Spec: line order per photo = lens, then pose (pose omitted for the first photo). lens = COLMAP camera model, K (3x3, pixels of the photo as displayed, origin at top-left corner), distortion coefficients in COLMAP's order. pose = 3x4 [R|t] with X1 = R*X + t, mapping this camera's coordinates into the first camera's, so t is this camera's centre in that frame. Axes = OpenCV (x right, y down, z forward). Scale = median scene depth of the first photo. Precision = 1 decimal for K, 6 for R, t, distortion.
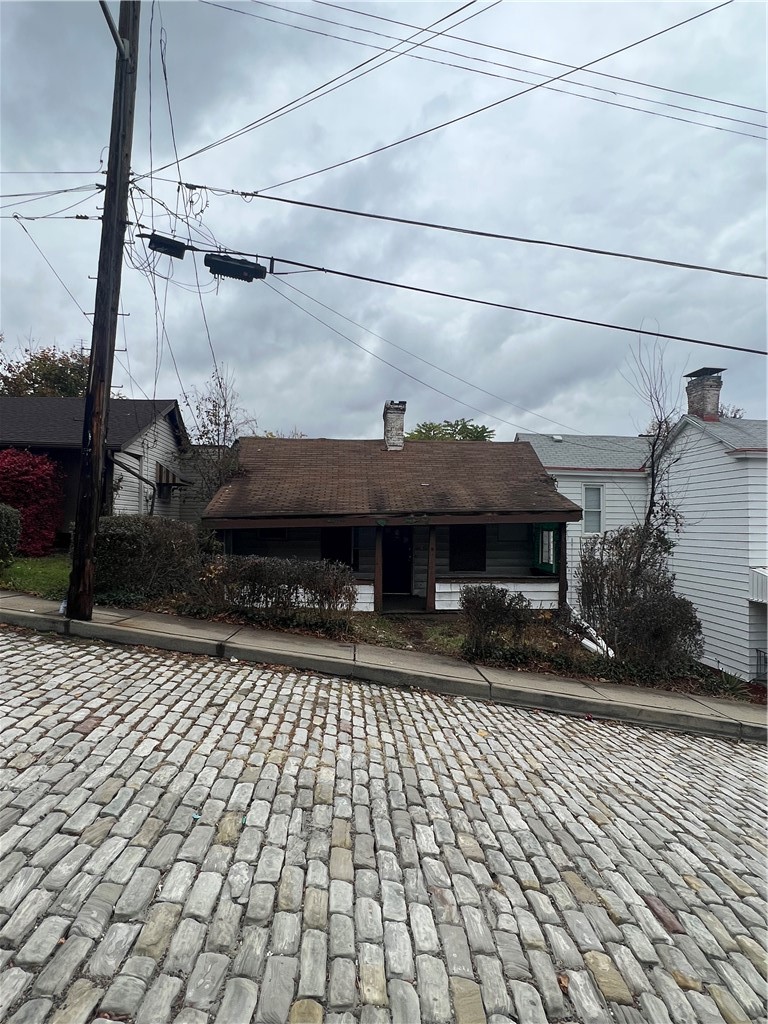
lens RADIAL K [[575.8, 0, 386.1], [0, 575.8, 512.6], [0, 0, 1]] dist [-0.013737, 0.007700]
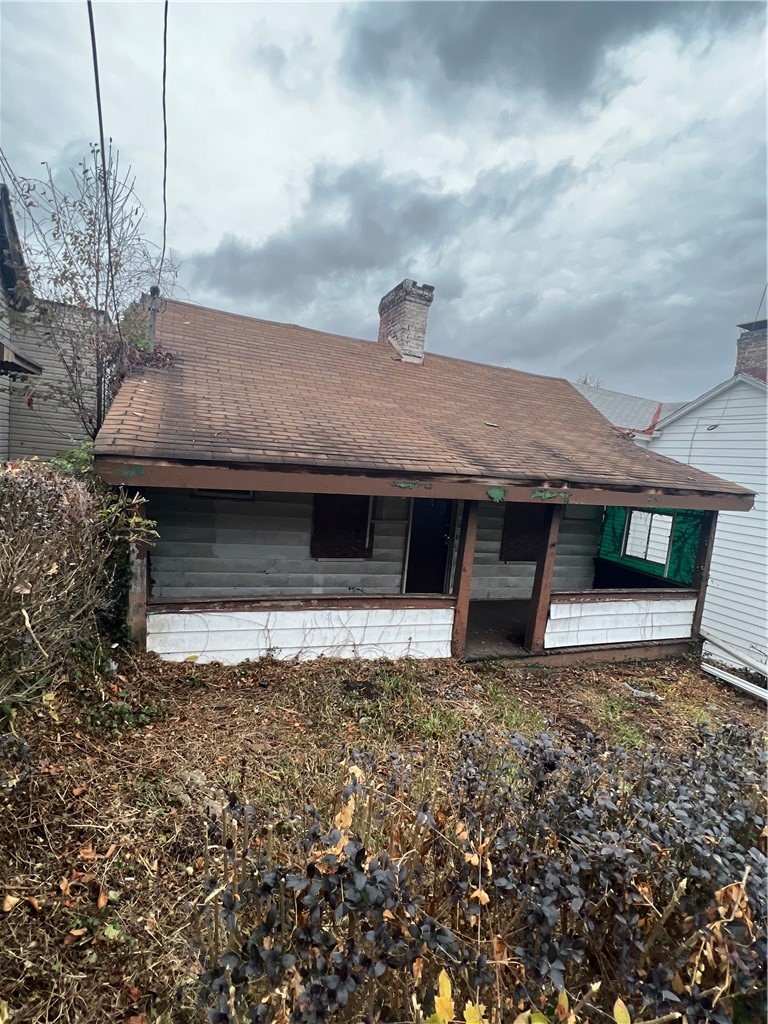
lens RADIAL K [[493.3, 0, 380.9], [0, 493.3, 512.5], [0, 0, 1]] dist [-0.014001, 0.000222]
pose [[0.945995, 0.054864, 0.319504, -0.410300], [-0.099042, 0.987365, 0.123699, -0.018713], [-0.308680, -0.148663, 0.939476, 1.070501]]
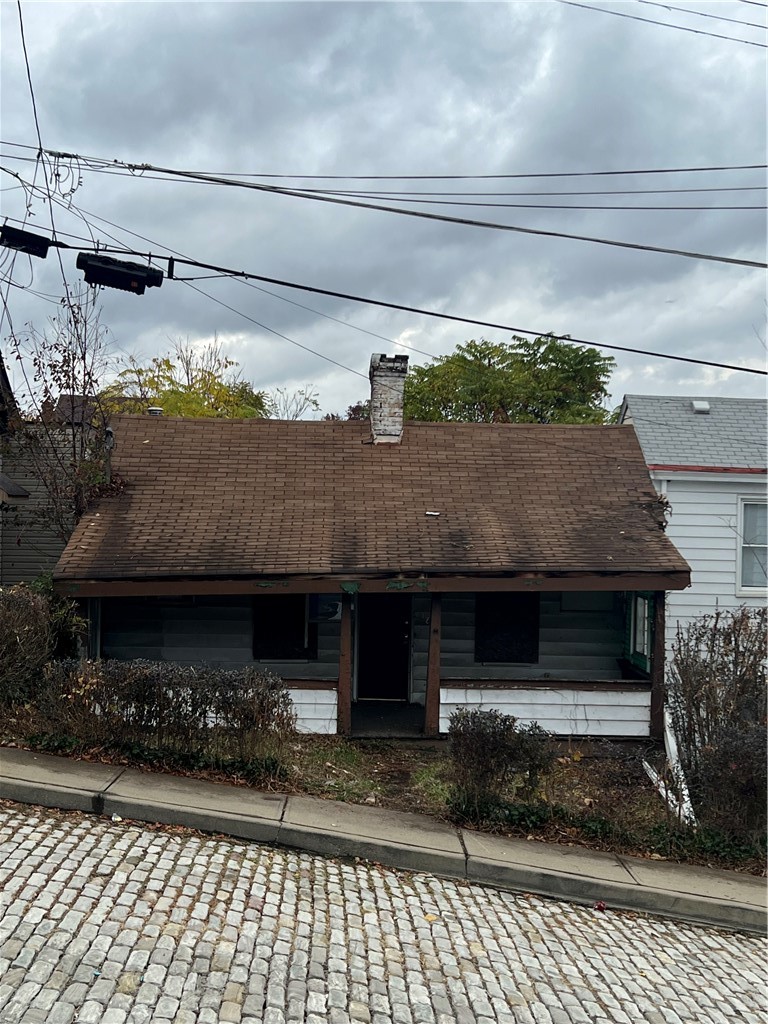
lens RADIAL K [[1303.5, 0, 384.0], [0, 1303.5, 507.4], [0, 0, 1]] dist [0.052499, 0.000000]
pose [[0.999477, 0.011187, -0.030344, 0.117061], [-0.010382, 0.999593, 0.026567, -0.178370], [0.030629, -0.026239, 0.999186, -0.617327]]
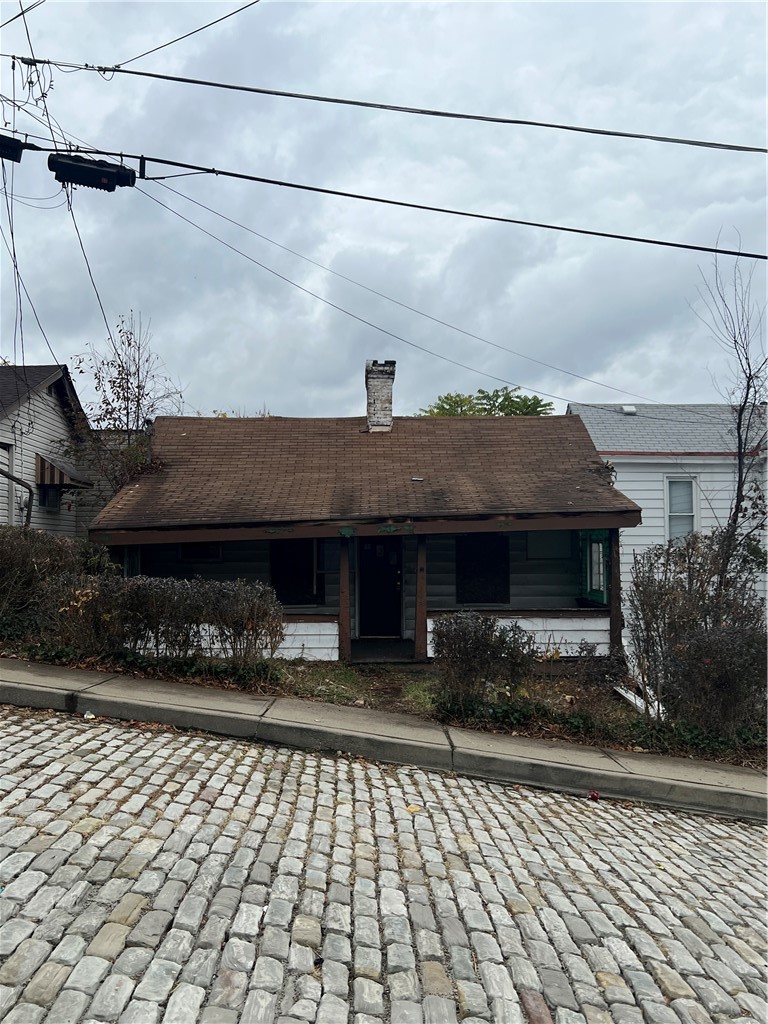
lens RADIAL K [[856.4, 0, 385.1], [0, 856.4, 514.2], [0, 0, 1]] dist [0.037200, -0.030806]
pose [[0.998993, -0.017223, -0.041423, 0.141179], [0.016296, 0.999611, -0.022619, 0.033016], [0.041797, 0.021922, 0.998886, -0.057234]]
